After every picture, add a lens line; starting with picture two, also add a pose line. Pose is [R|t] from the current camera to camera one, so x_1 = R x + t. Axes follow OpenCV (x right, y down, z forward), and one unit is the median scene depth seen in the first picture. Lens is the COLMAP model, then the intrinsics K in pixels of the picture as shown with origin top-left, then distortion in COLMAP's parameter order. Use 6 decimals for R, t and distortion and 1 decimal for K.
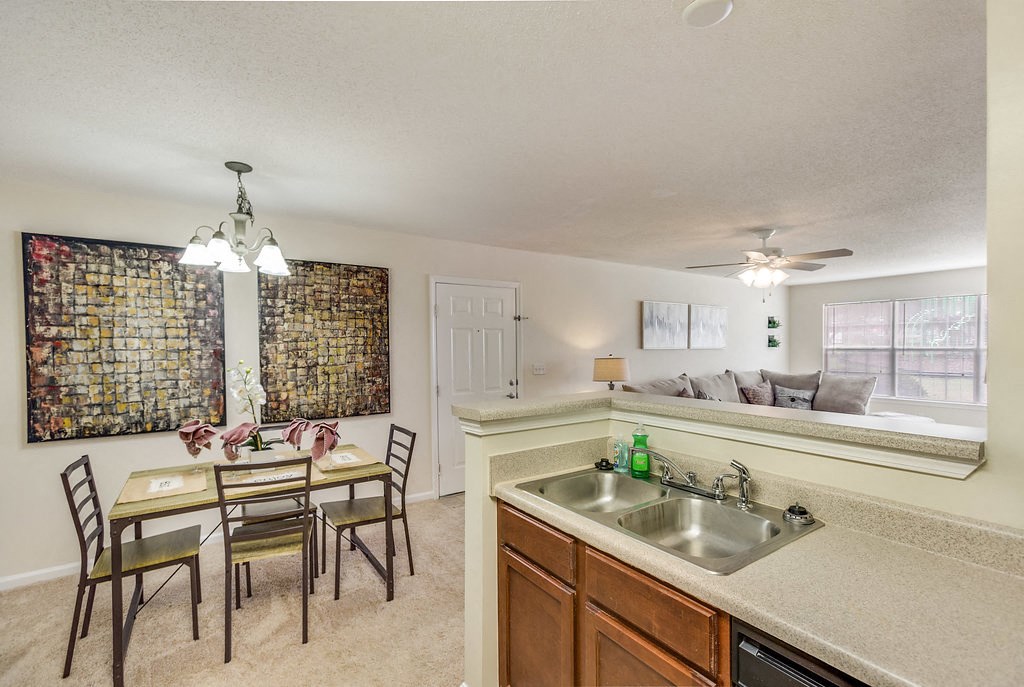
lens RADIAL K [[457.2, 0, 512.7], [0, 457.2, 353.5], [0, 0, 1]] dist [0.017380, 0.000168]
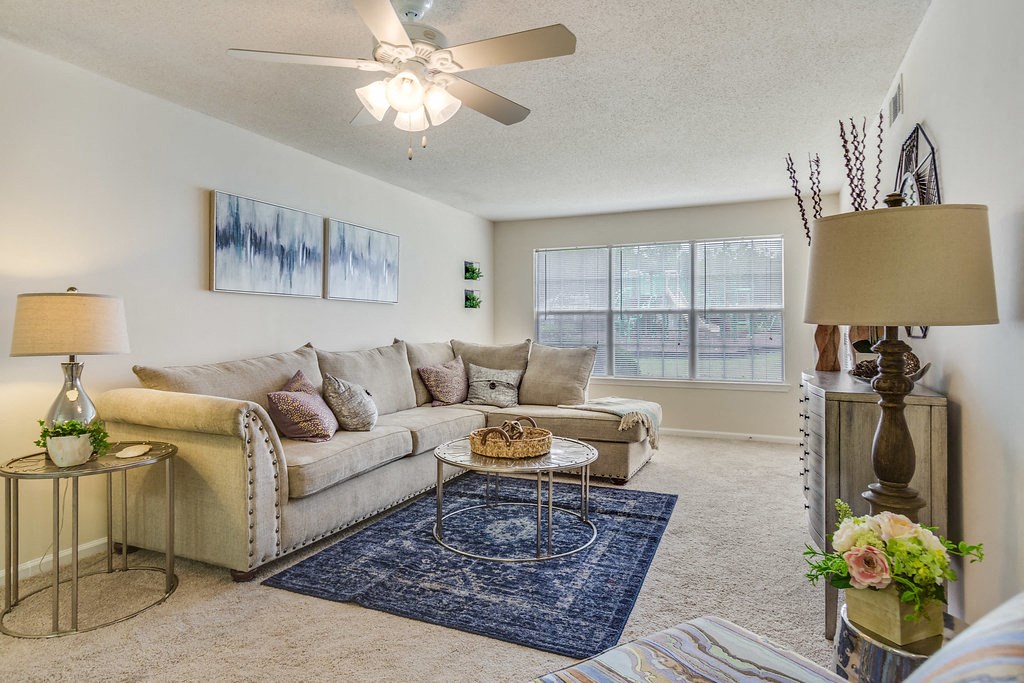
lens RADIAL K [[583.0, 0, 511.3], [0, 583.0, 321.0], [0, 0, 1]] dist [-0.001742, 0.000238]
pose [[0.854524, 0.014139, 0.519220, 0.216013], [0.002988, 0.999479, -0.032135, 0.037594], [-0.519404, 0.029012, 0.854036, 0.306853]]
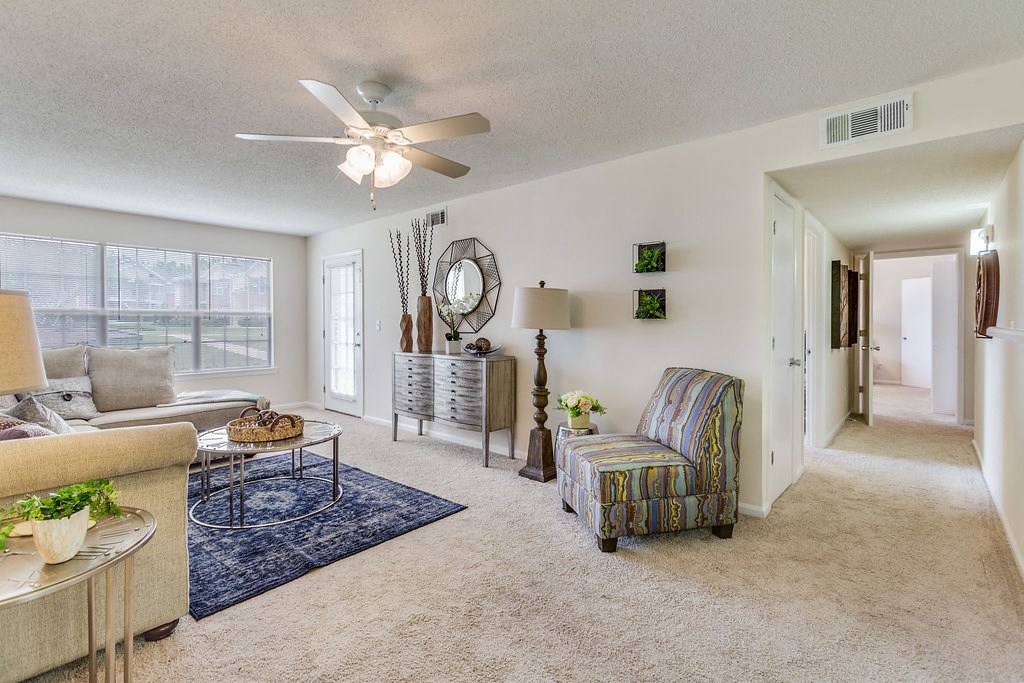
lens RADIAL K [[477.6, 0, 506.1], [0, 477.6, 324.4], [0, 0, 1]] dist [-0.003447, 0.000238]
pose [[-0.243058, 0.001226, 0.970011, -0.052726], [0.020132, 0.999790, 0.003781, 0.023441], [-0.969803, 0.020447, -0.243032, 0.620329]]
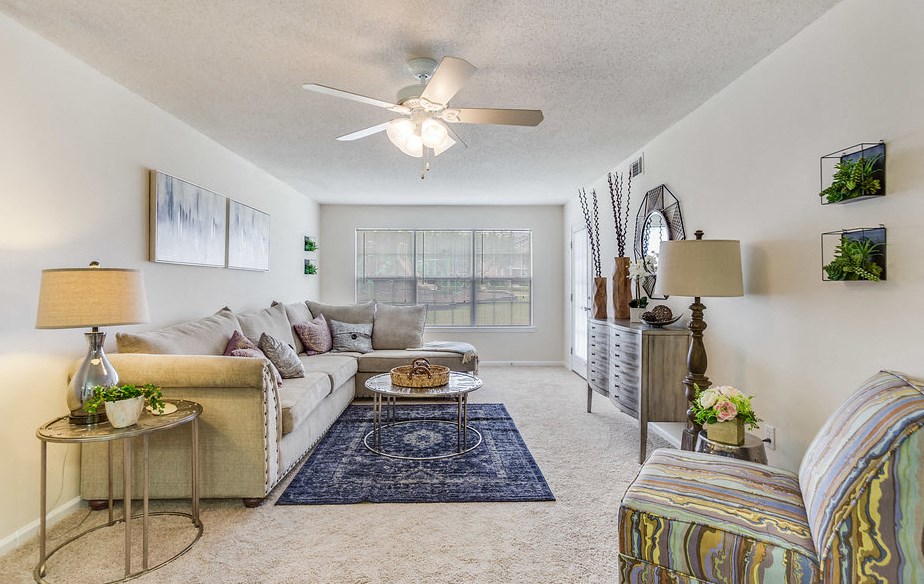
lens RADIAL K [[466.0, 0, 465.5], [0, 466.0, 280.3], [0, 0, 1]] dist [-0.048176, 0.038523]
pose [[0.546008, 0.016188, 0.837624, 0.039808], [0.012570, 0.999542, -0.027511, 0.027015], [-0.837686, 0.025550, 0.545554, 0.388371]]
